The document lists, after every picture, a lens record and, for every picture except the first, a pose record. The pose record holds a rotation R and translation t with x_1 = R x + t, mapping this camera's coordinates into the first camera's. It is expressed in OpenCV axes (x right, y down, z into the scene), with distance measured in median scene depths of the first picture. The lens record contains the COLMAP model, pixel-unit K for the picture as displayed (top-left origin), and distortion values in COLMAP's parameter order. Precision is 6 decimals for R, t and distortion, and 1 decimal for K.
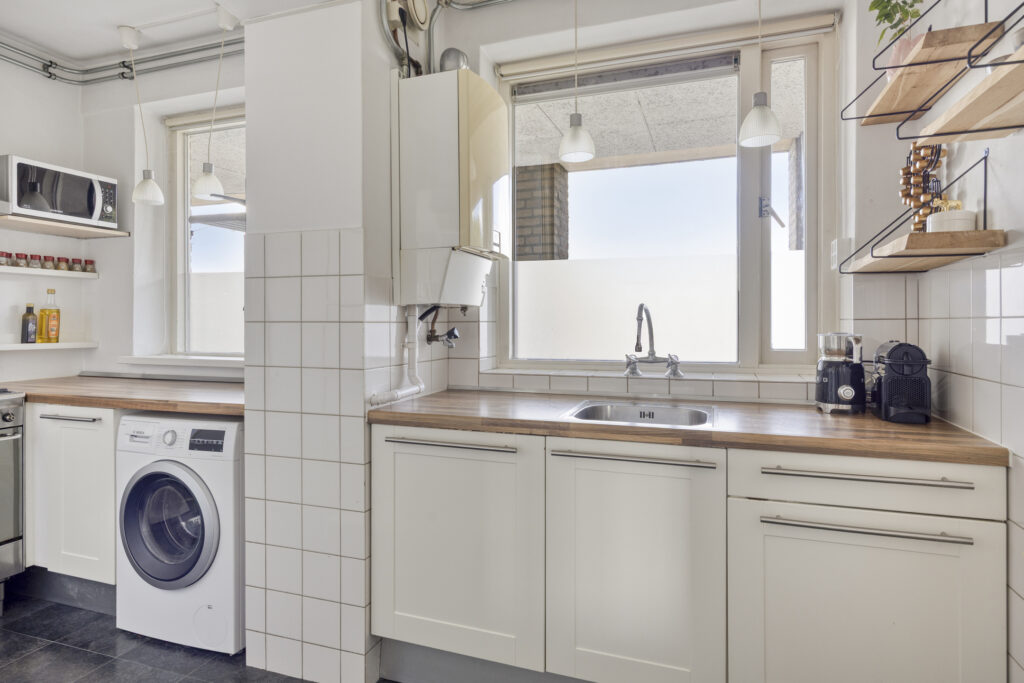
lens RADIAL K [[570.2, 0, 513.9], [0, 570.2, 329.5], [0, 0, 1]] dist [0.001956, 0.000767]
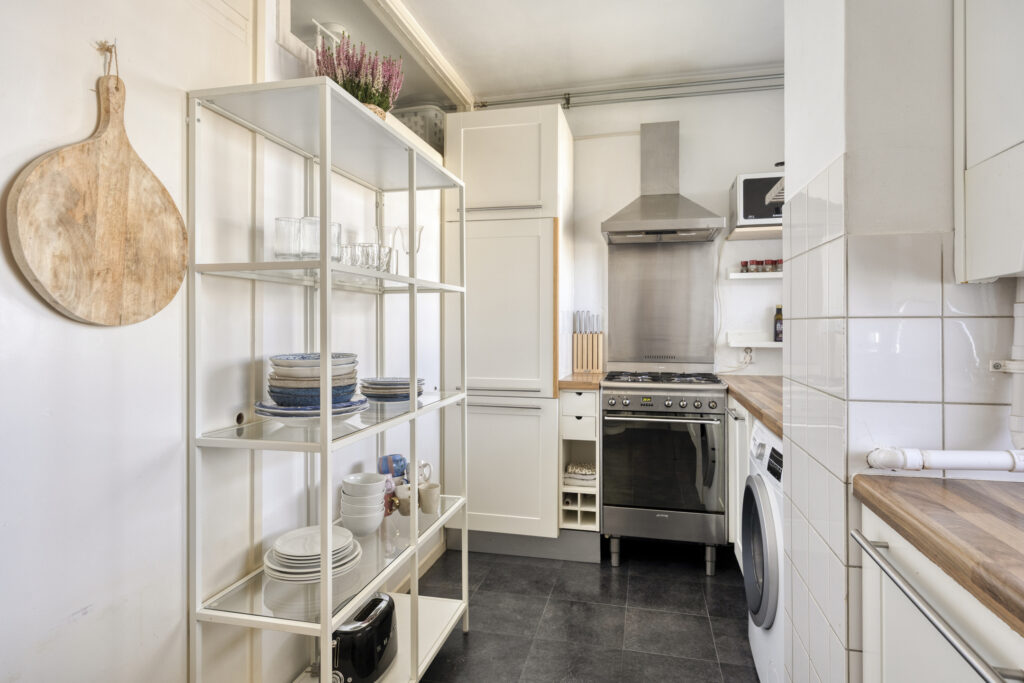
lens RADIAL K [[570.7, 0, 511.2], [0, 570.7, 325.0], [0, 0, 1]] dist [-0.000214, 0.000319]
pose [[0.104093, -0.000902, -0.994567, 0.218254], [-0.008399, 0.999963, -0.001786, -0.001622], [0.994532, 0.008540, 0.104082, 0.477819]]
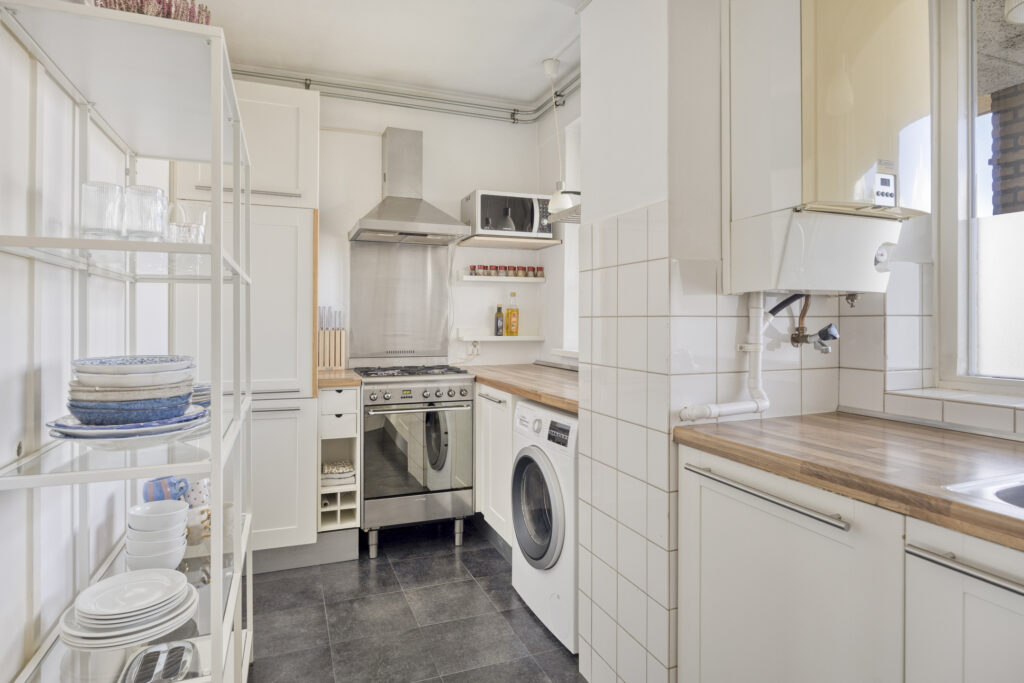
lens RADIAL K [[570.7, 0, 511.2], [0, 570.7, 325.0], [0, 0, 1]] dist [-0.000214, 0.000319]
pose [[0.653796, 0.004230, -0.756659, 0.162102], [-0.007441, 0.999972, -0.000839, 0.001147], [0.756634, 0.006179, 0.653810, 0.237674]]
